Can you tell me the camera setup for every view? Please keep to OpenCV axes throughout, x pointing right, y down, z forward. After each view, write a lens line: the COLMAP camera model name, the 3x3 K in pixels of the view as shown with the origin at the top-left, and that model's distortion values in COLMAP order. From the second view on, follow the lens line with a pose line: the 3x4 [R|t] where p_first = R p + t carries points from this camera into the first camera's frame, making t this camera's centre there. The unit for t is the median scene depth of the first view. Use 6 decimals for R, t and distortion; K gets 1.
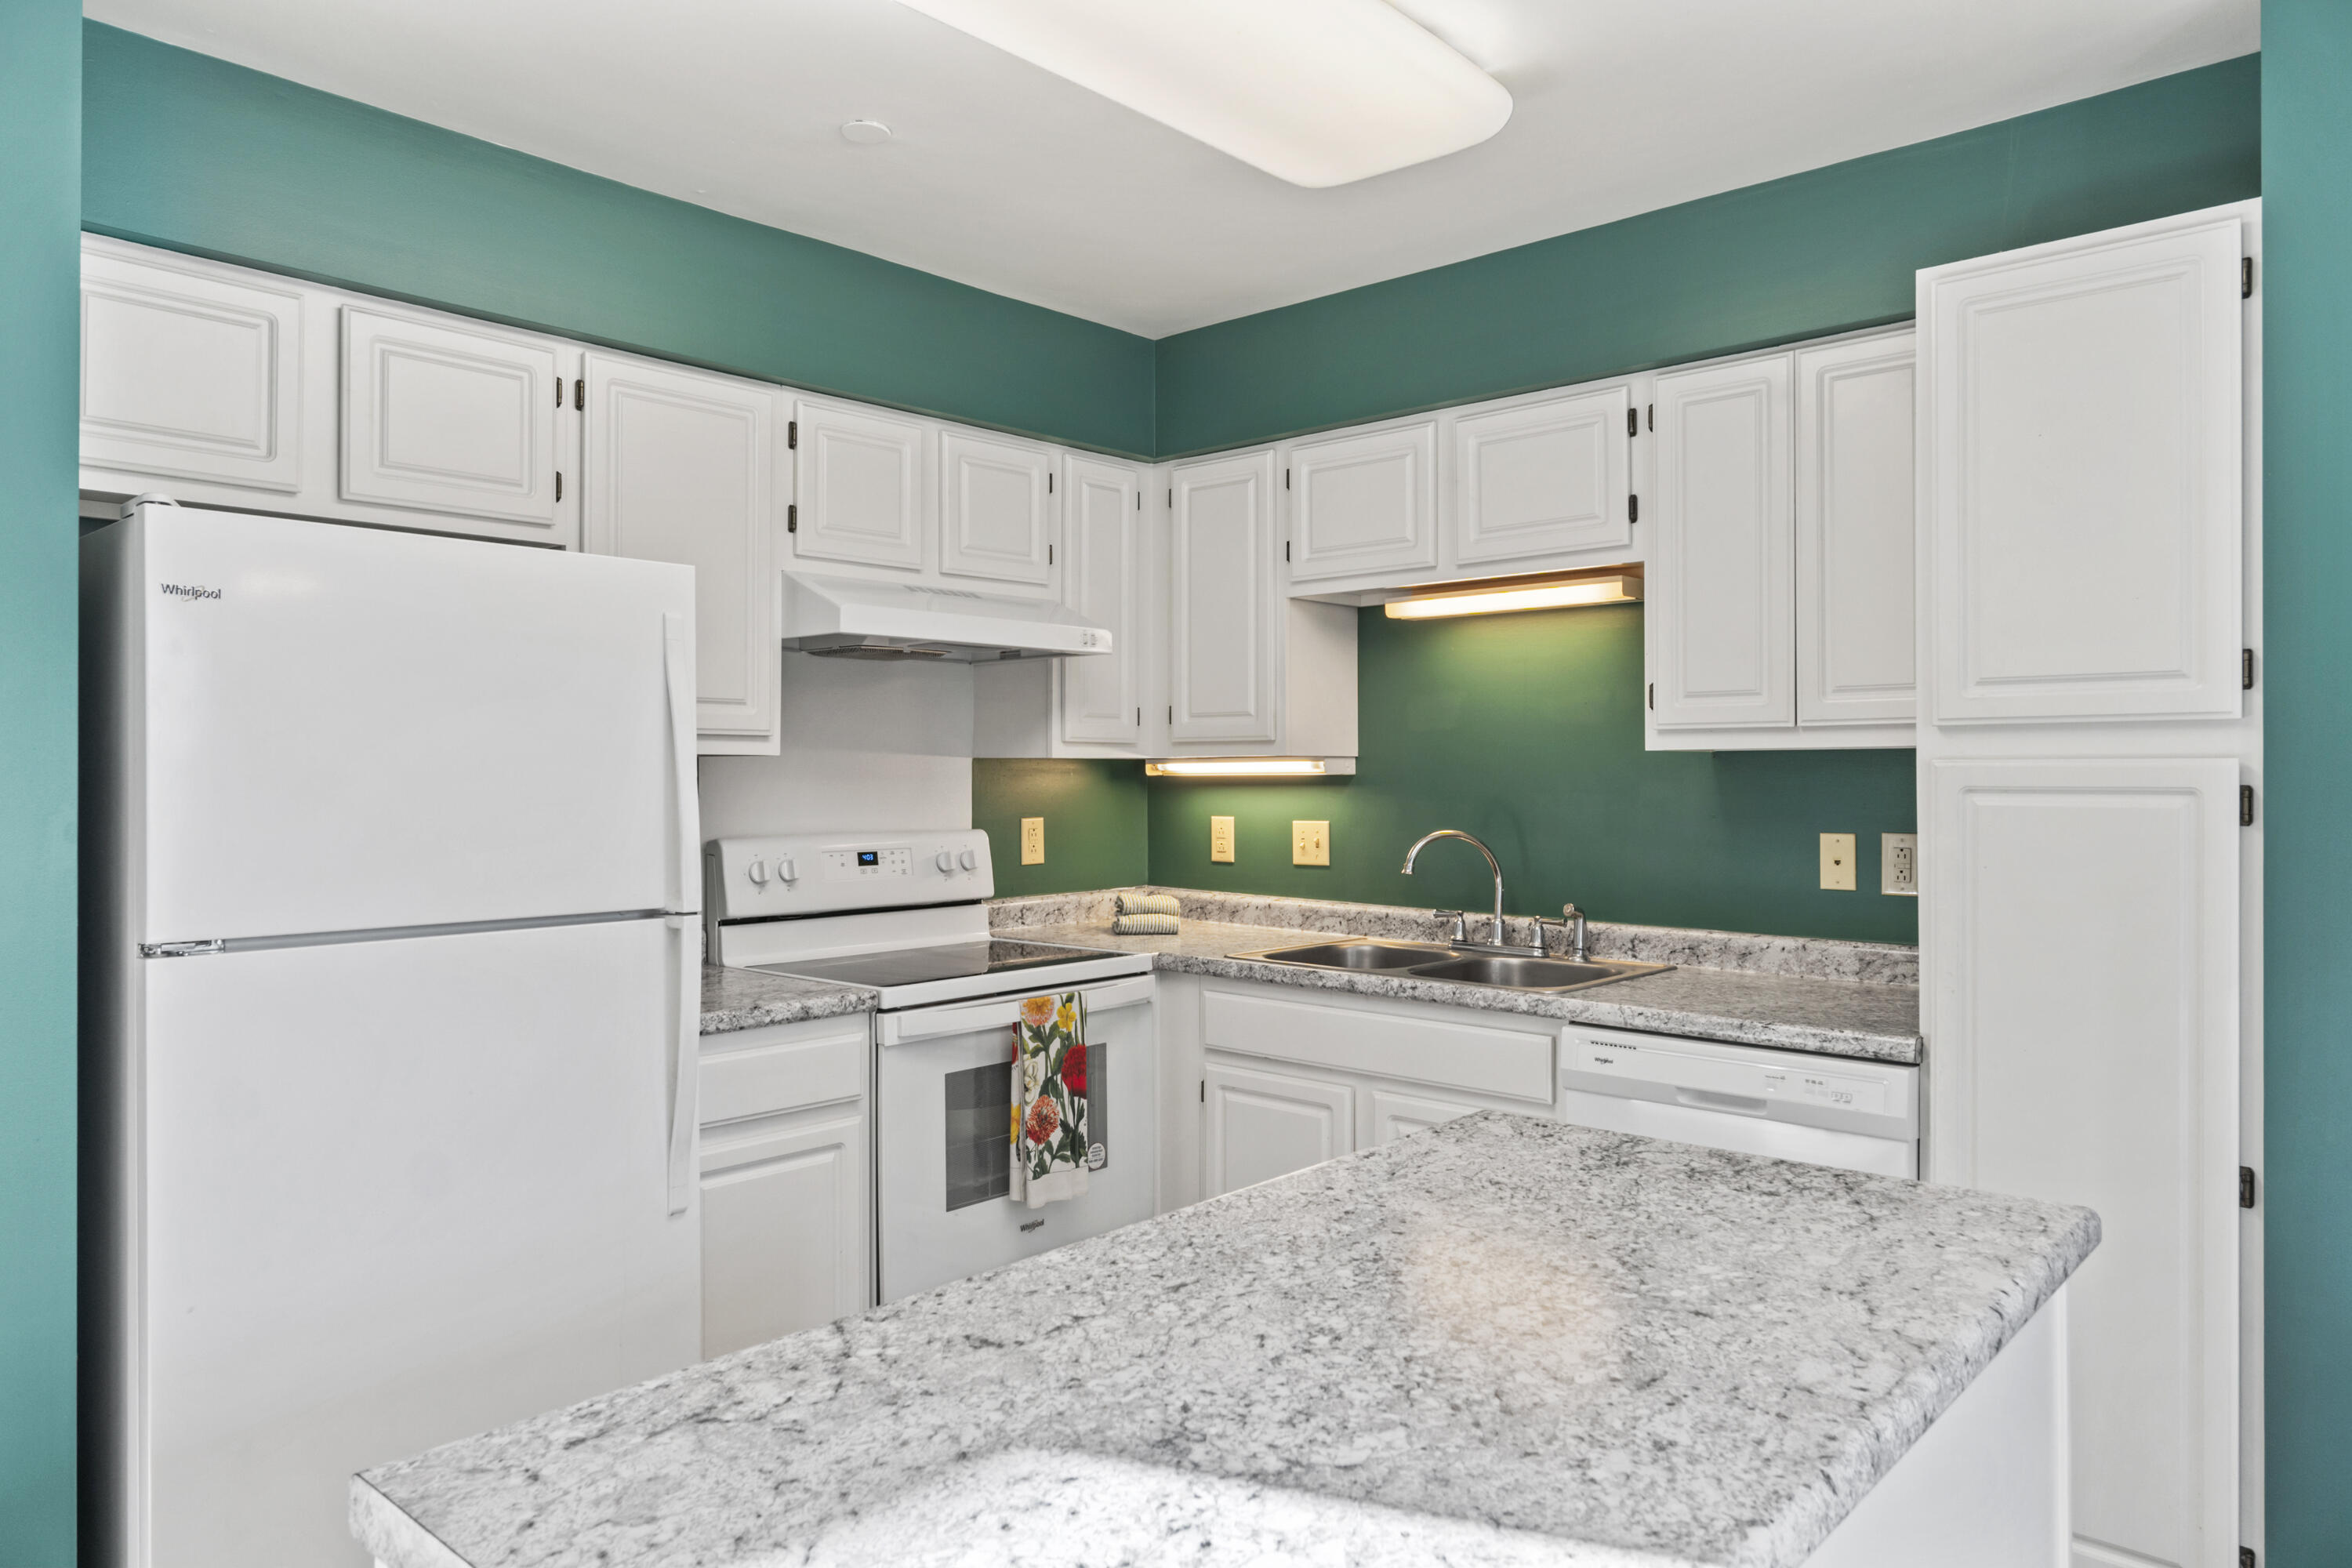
lens RADIAL K [[1543.3, 0, 1176.0], [0, 1543.3, 784.0], [0, 0, 1]] dist [-0.000683, -0.000313]
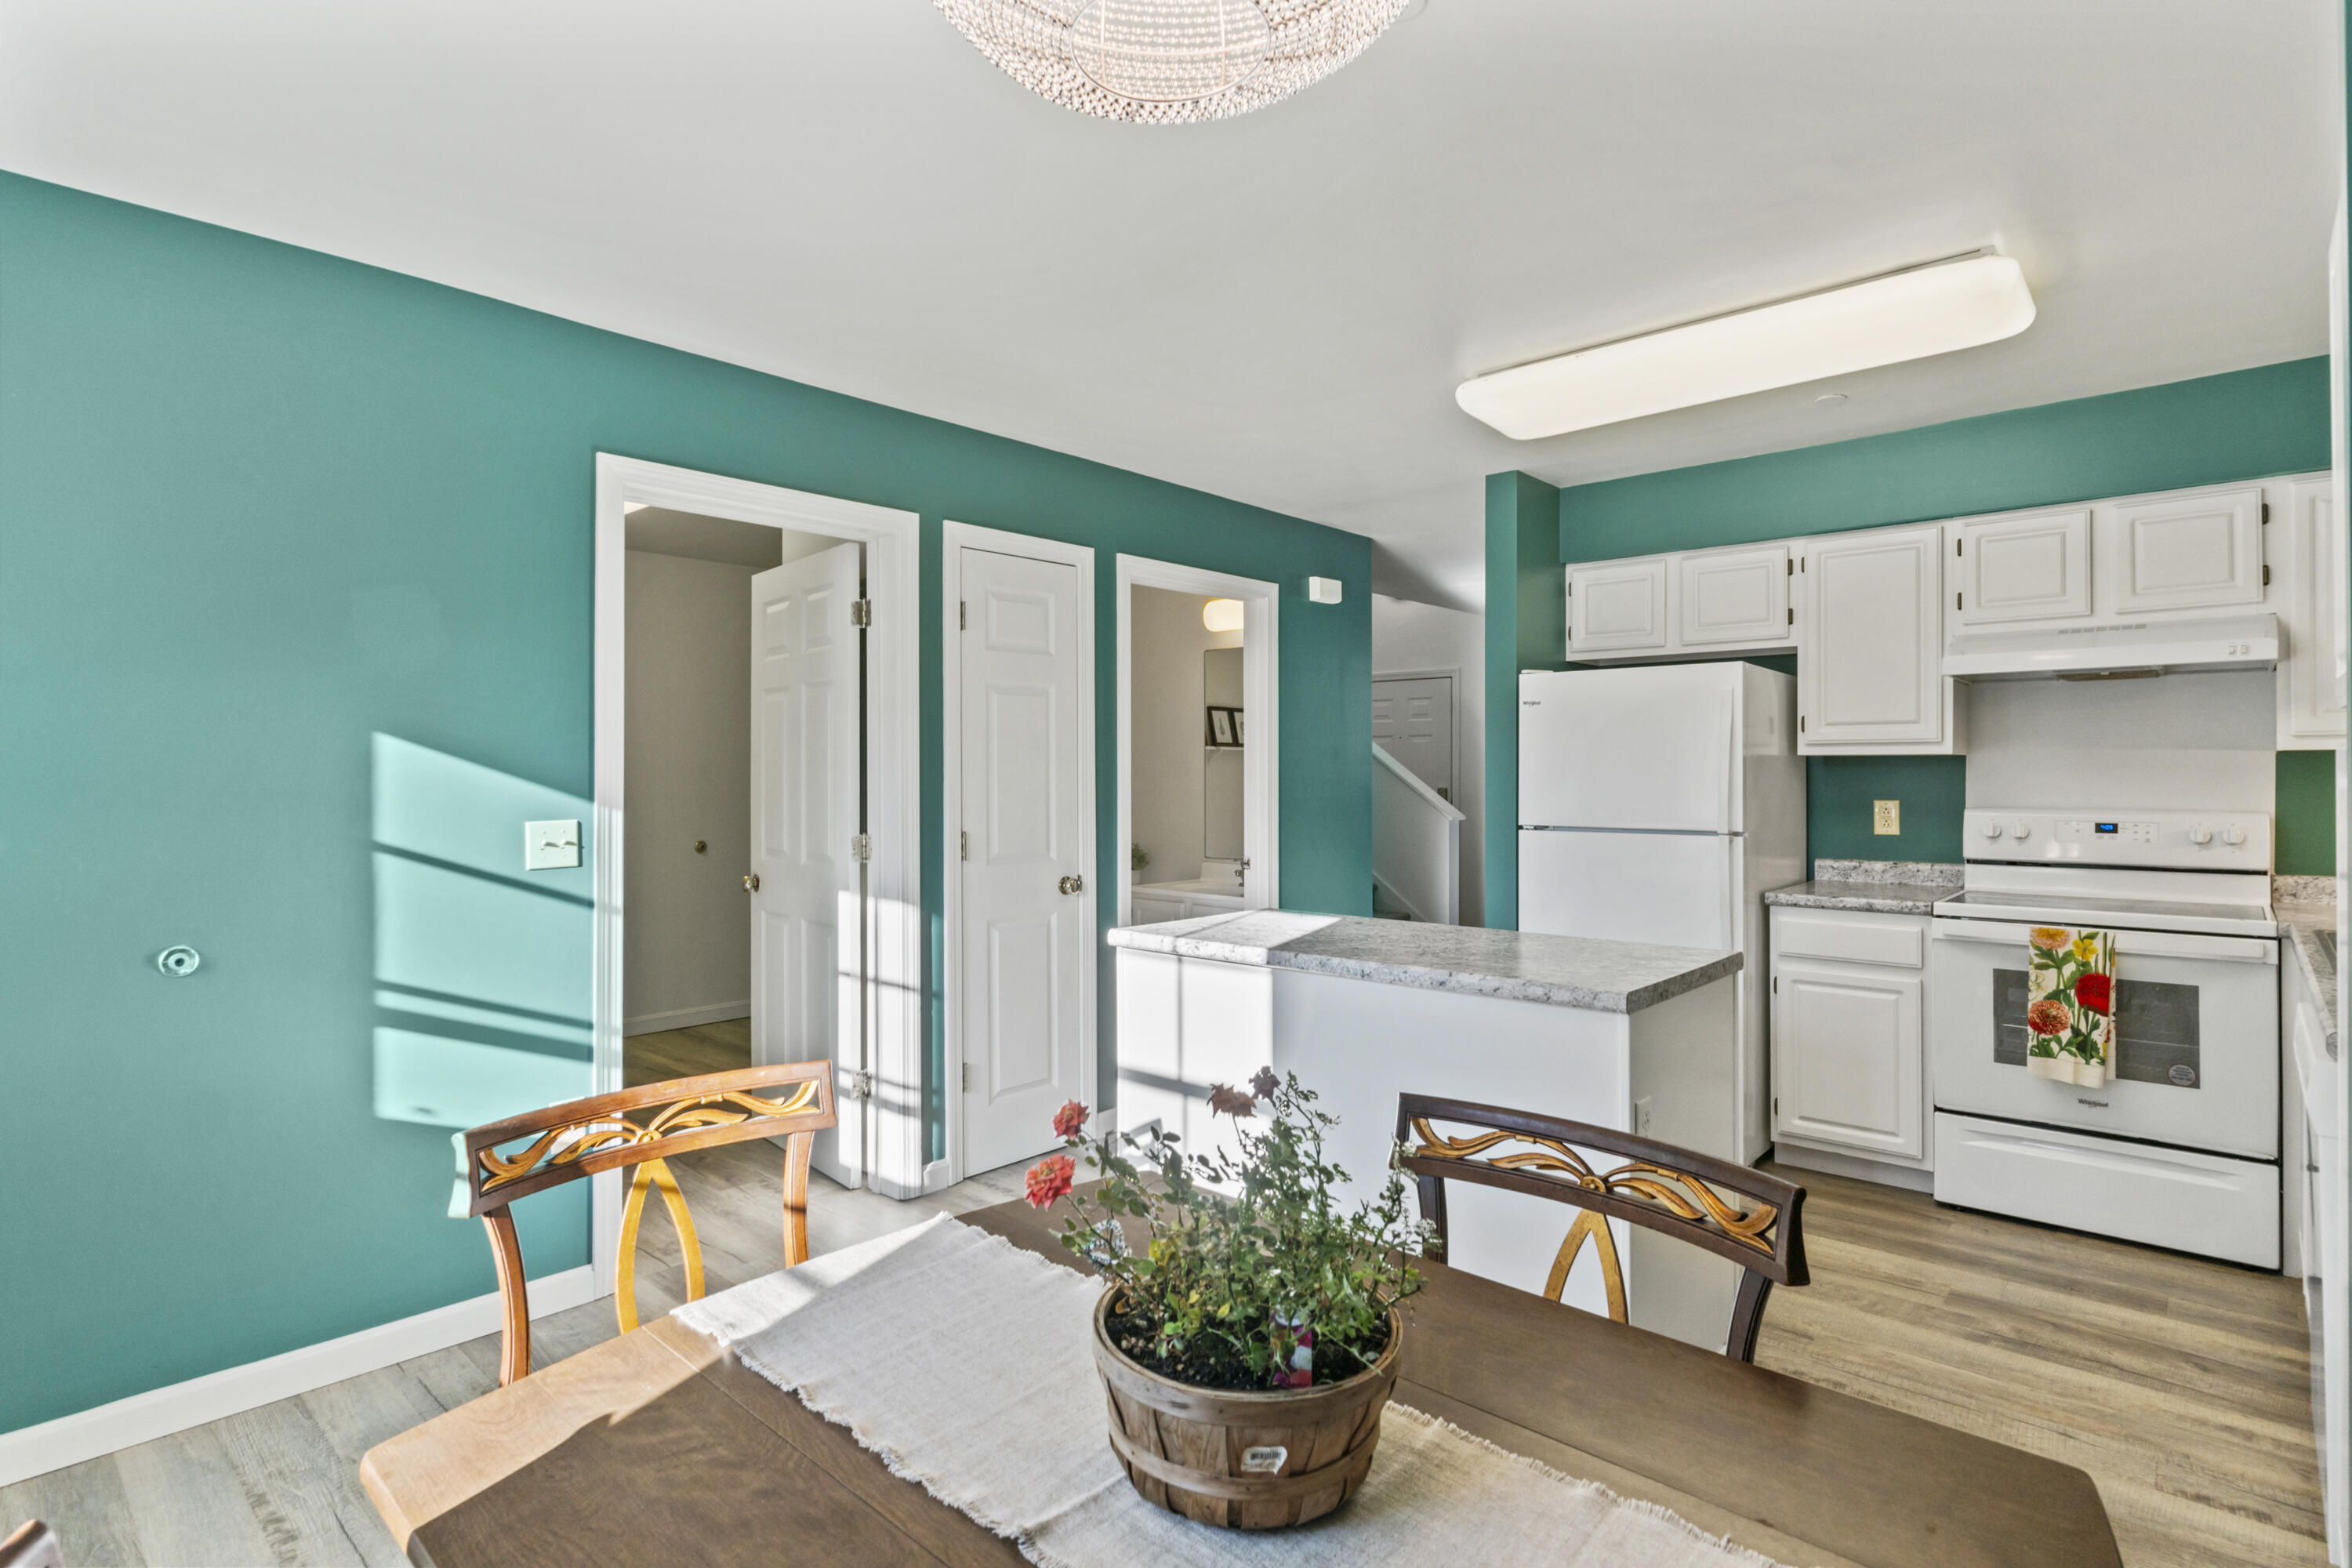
lens RADIAL K [[1228.0, 0, 1175.9], [0, 1228.0, 820.9], [0, 0, 1]] dist [0.037686, 0.000190]
pose [[-0.042085, 0.043935, -0.998148, 1.041357], [-0.008295, 0.998983, 0.044321, -0.000667], [0.999080, 0.010145, -0.041678, 0.264375]]
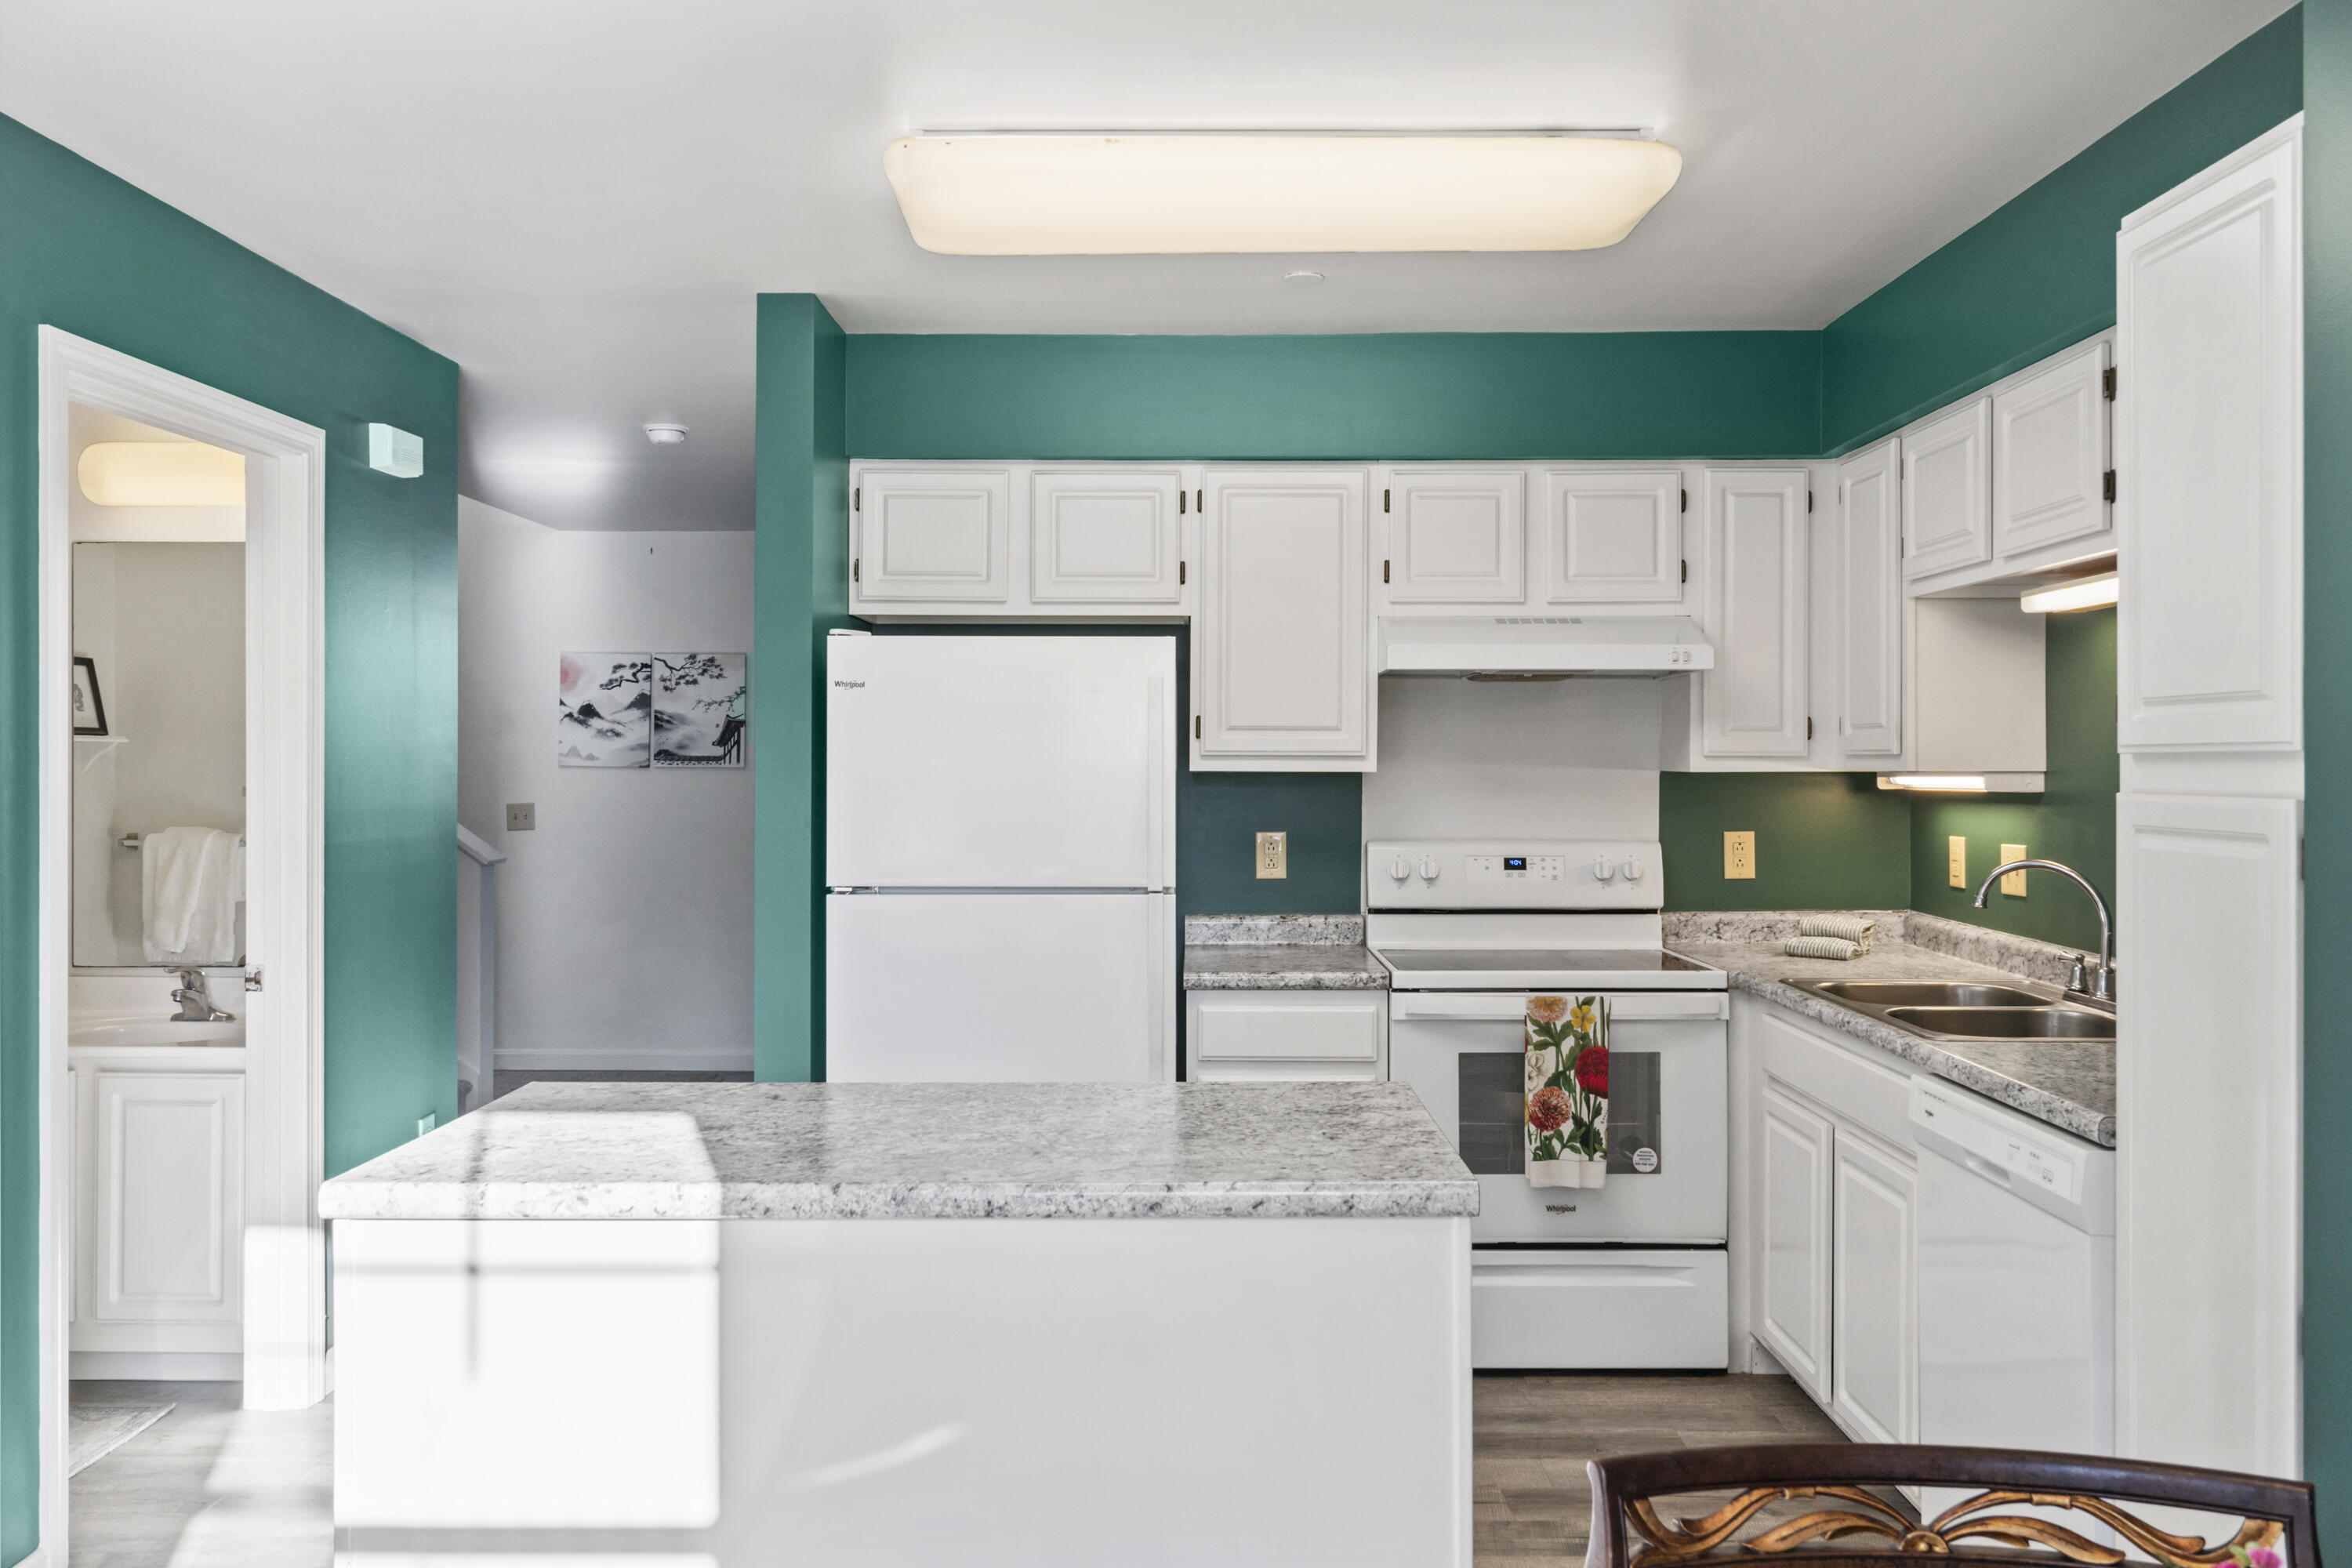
lens RADIAL K [[1854.3, 0, 1176.0], [0, 1854.3, 784.0], [0, 0, 1]] dist [0.003707, 0.002065]
pose [[0.660679, 0.010658, -0.750593, 0.709568], [-0.006762, 0.999943, 0.008247, -0.019882], [0.750638, -0.000374, 0.660714, -0.059324]]
